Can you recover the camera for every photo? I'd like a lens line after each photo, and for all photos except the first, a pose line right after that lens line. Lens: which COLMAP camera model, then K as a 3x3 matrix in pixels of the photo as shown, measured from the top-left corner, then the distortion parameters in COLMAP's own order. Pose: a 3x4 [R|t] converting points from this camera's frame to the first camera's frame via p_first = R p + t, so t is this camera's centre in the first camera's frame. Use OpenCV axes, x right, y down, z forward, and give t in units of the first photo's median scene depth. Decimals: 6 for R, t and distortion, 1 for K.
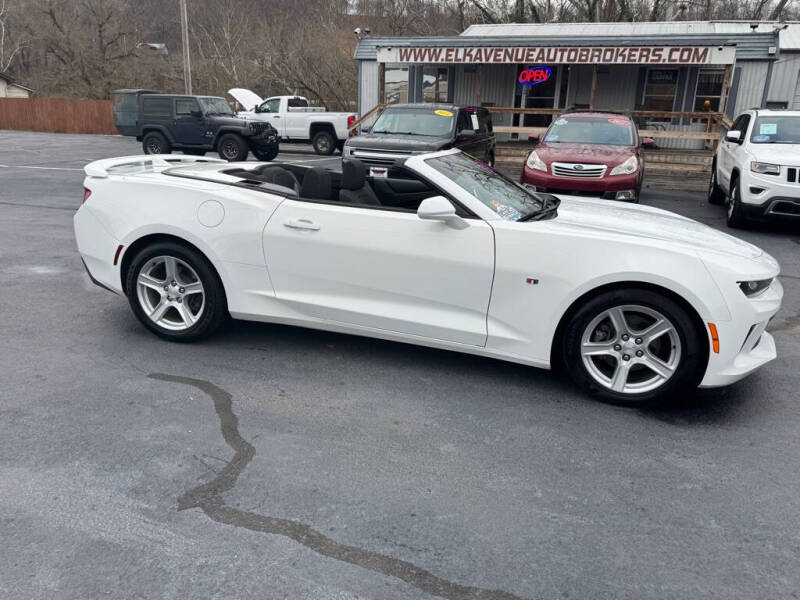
lens RADIAL K [[675.0, 0, 400.0], [0, 675.0, 300.0], [0, 0, 1]] dist [0.065600, -0.170943]
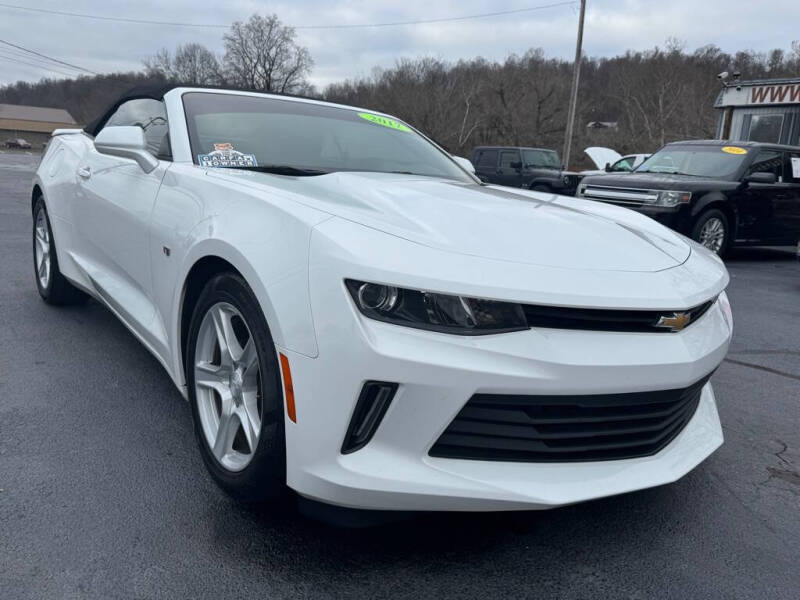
lens RADIAL K [[675.0, 0, 400.0], [0, 675.0, 300.0], [0, 0, 1]] dist [0.065600, -0.170943]
pose [[0.773793, 0.131273, -0.619687, 0.202331], [-0.206808, 0.977038, -0.051264, 0.001319], [0.598727, 0.167824, 0.783173, 0.167127]]
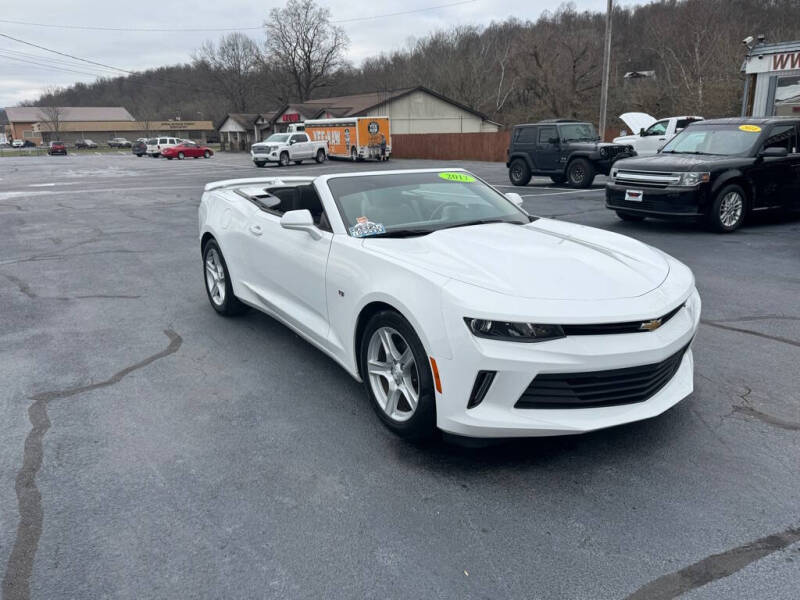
lens RADIAL K [[660.9, 0, 384.9], [0, 660.9, 299.4], [0, 0, 1]] dist [0.080682, -0.156469]
pose [[0.722414, 0.117946, -0.681327, 0.249785], [-0.141245, 0.989740, 0.021573, -0.013112], [0.676881, 0.080650, 0.731661, 0.076474]]
